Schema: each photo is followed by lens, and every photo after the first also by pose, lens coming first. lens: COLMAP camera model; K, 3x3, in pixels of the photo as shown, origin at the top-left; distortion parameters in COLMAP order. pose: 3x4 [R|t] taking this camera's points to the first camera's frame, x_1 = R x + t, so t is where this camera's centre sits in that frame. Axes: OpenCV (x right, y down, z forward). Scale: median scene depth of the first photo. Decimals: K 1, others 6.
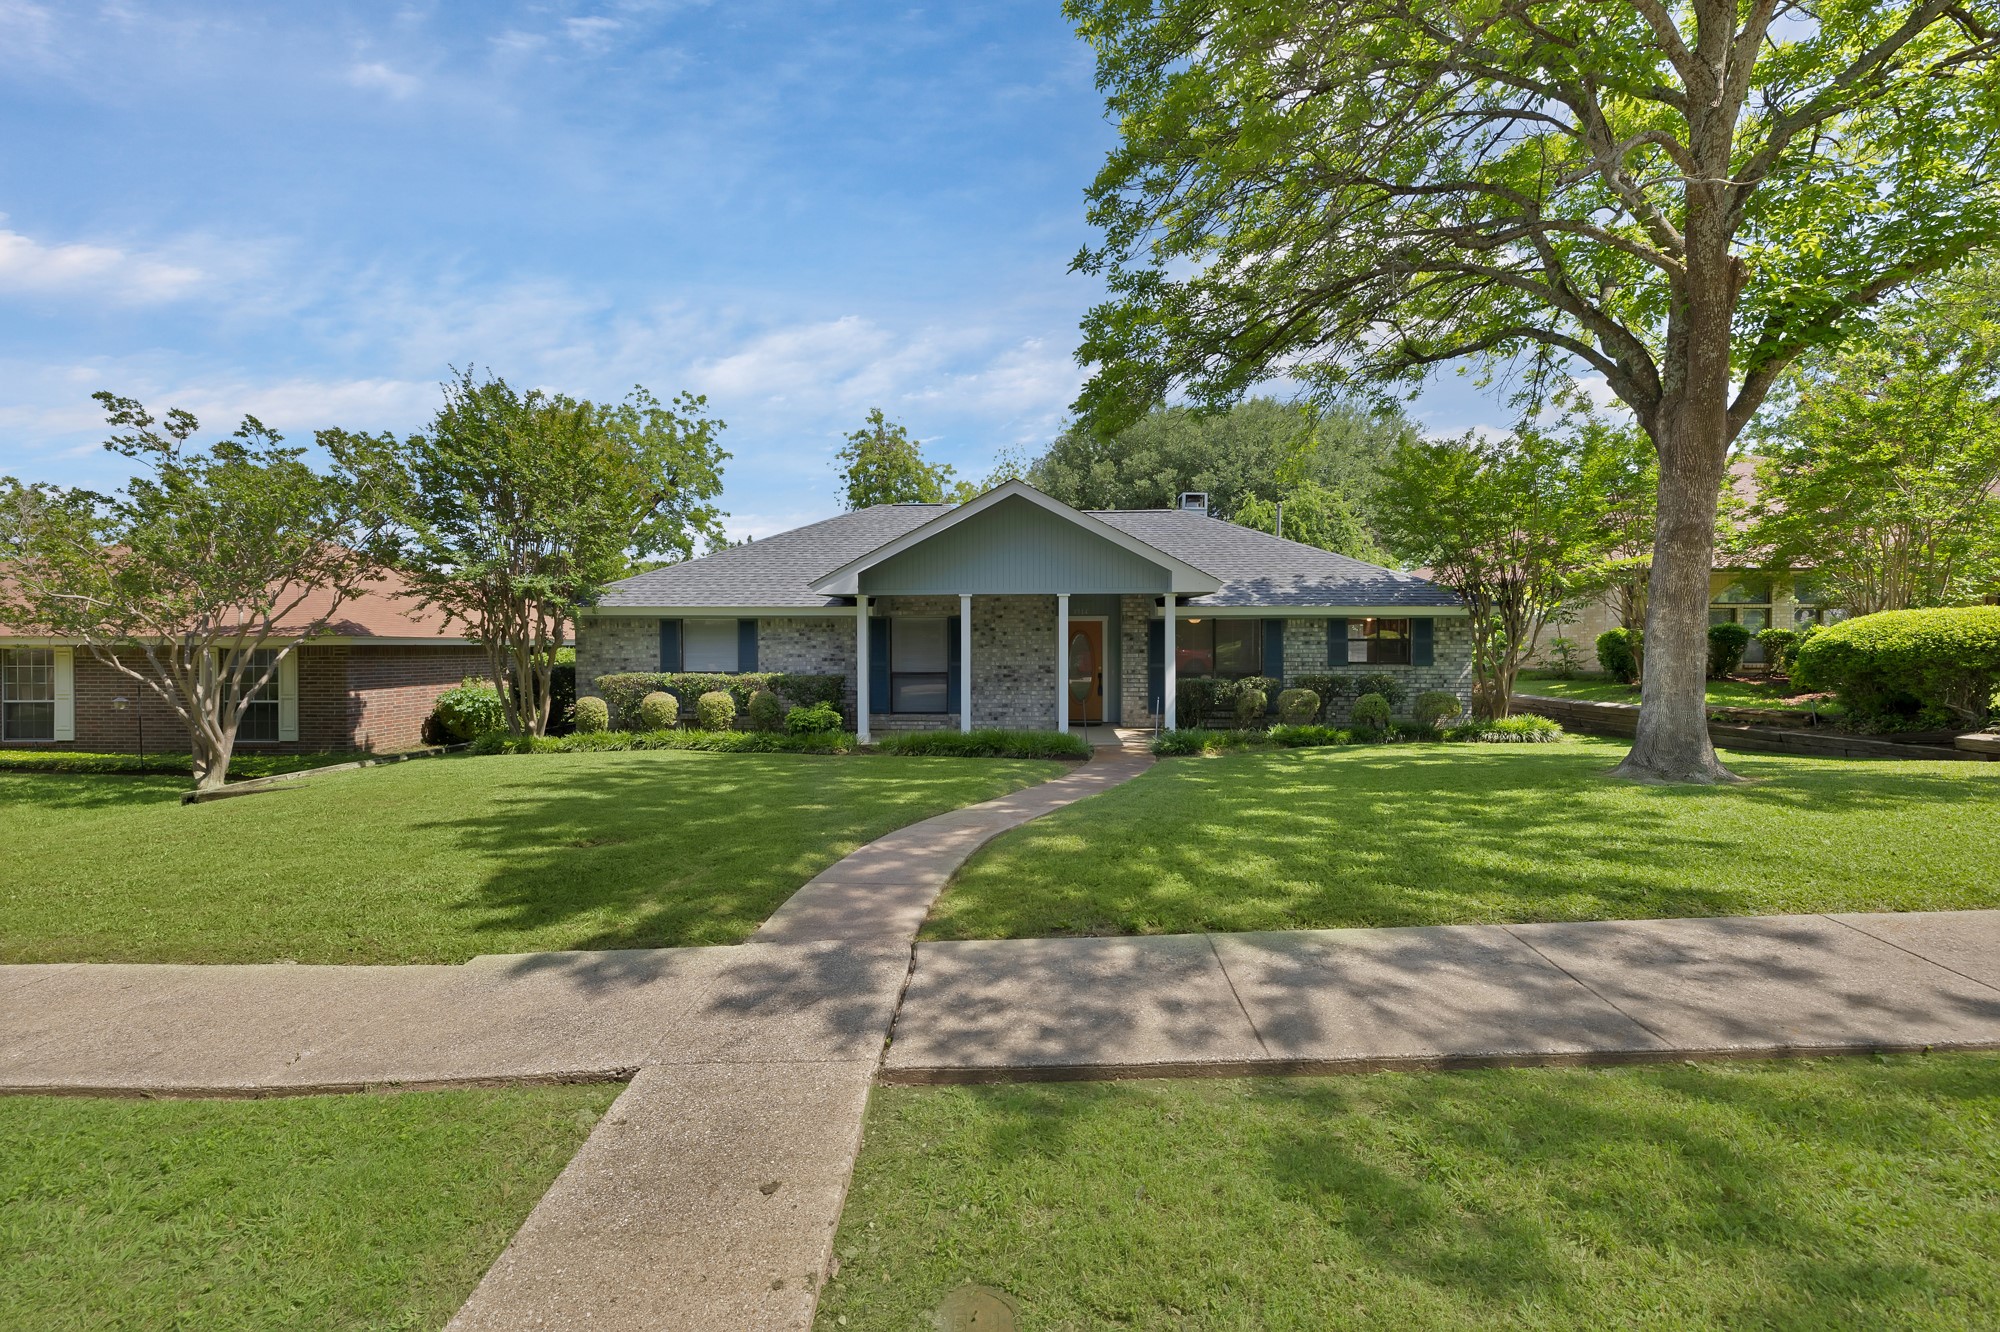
lens RADIAL K [[848.1, 0, 1003.1], [0, 848.1, 653.8], [0, 0, 1]] dist [-0.004325, 0.001201]
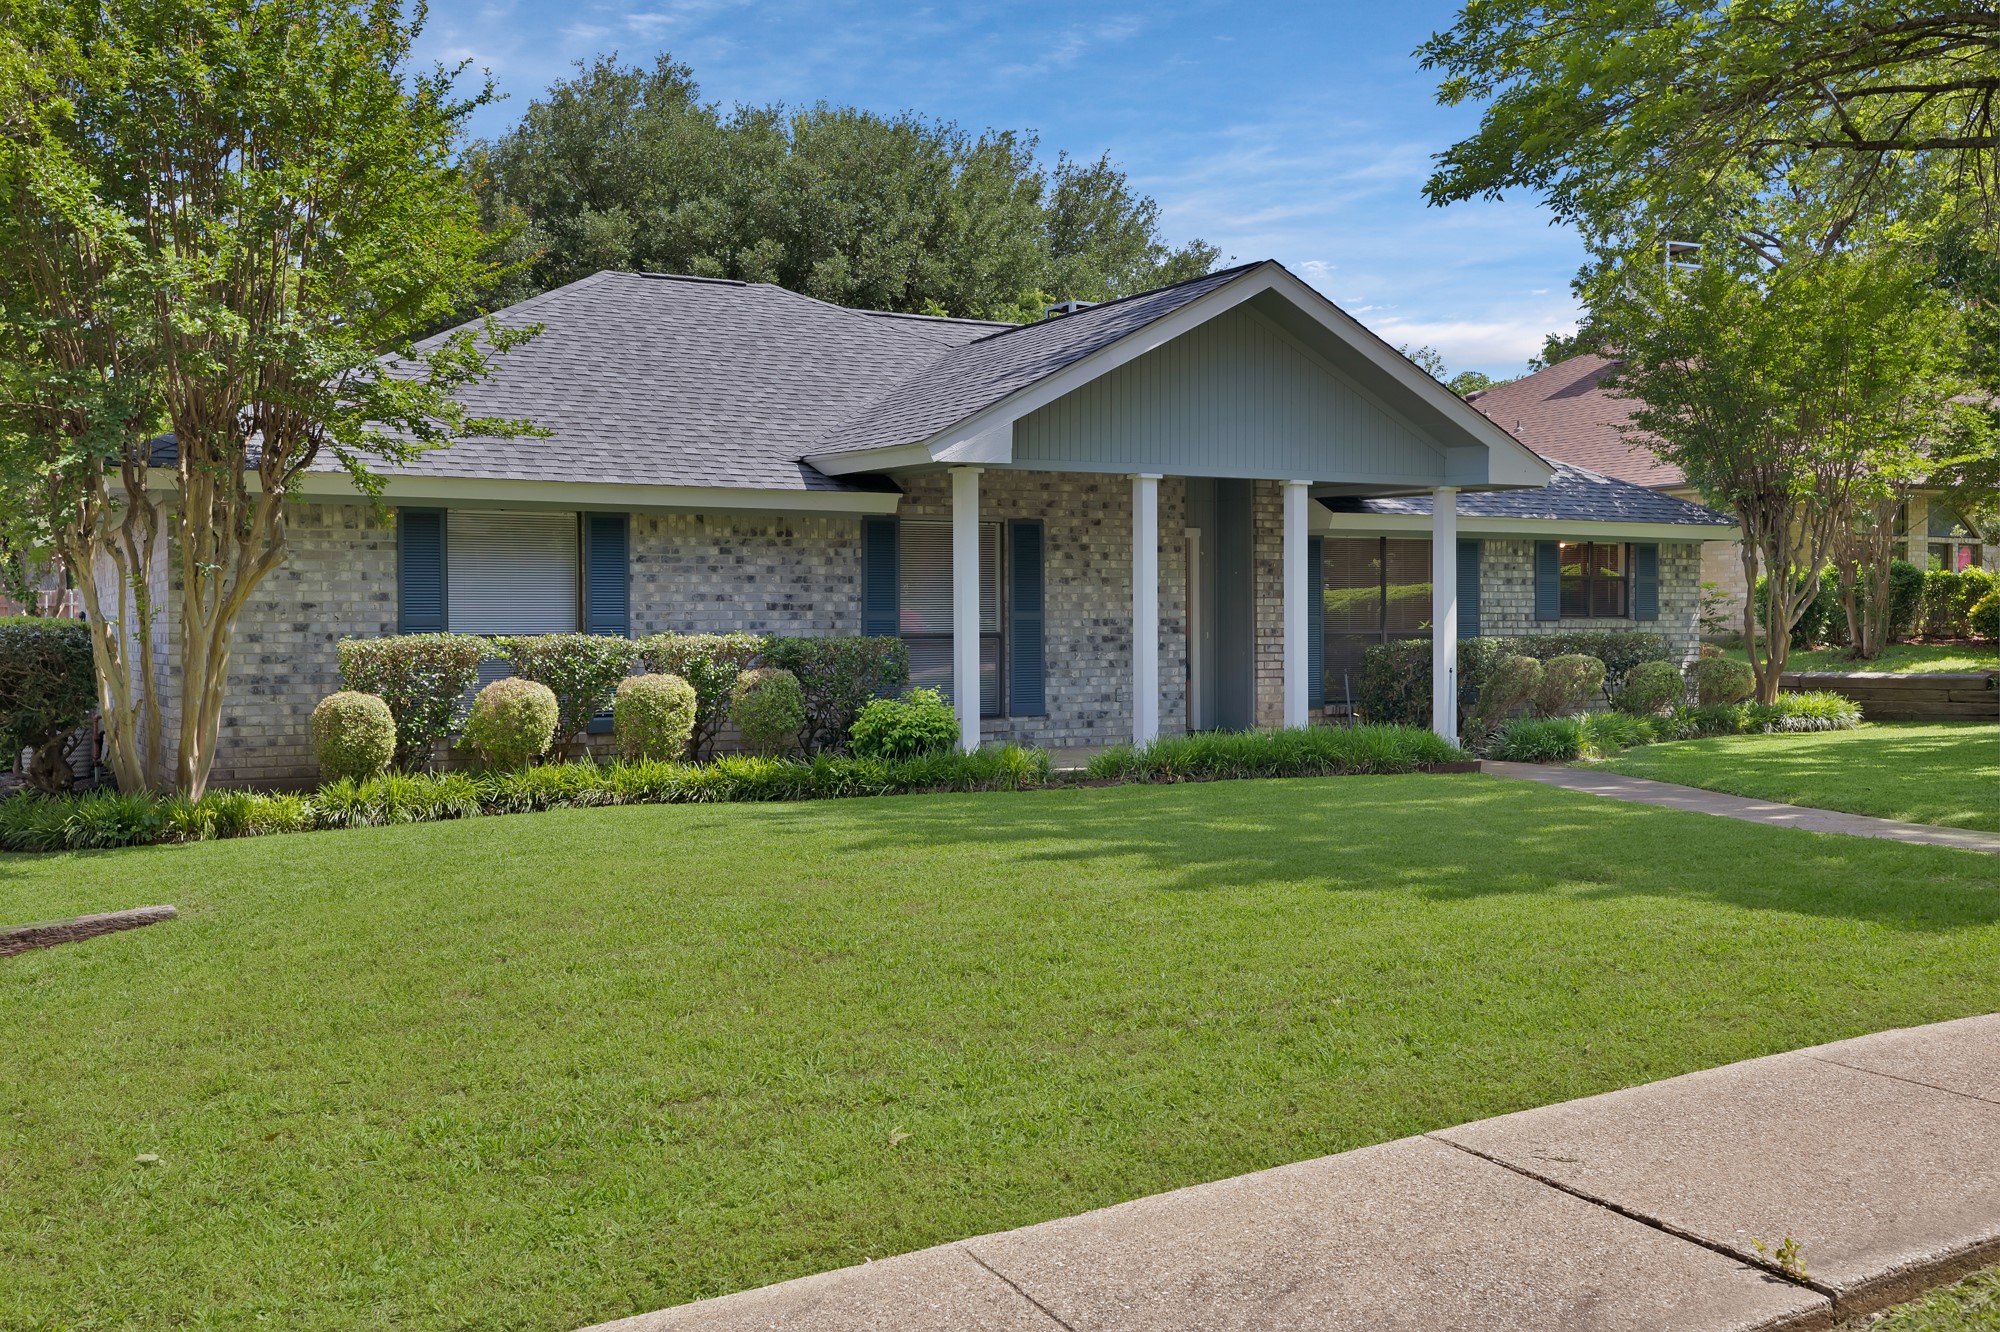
lens RADIAL K [[1910.6, 0, 1007.5], [0, 1910.6, 668.8], [0, 0, 1]] dist [-0.004123, 0.000000]
pose [[0.851724, -0.013815, 0.523809, -0.700486], [0.009725, 0.999897, 0.010558, 0.033495], [-0.523901, -0.003899, 0.851770, 0.059651]]
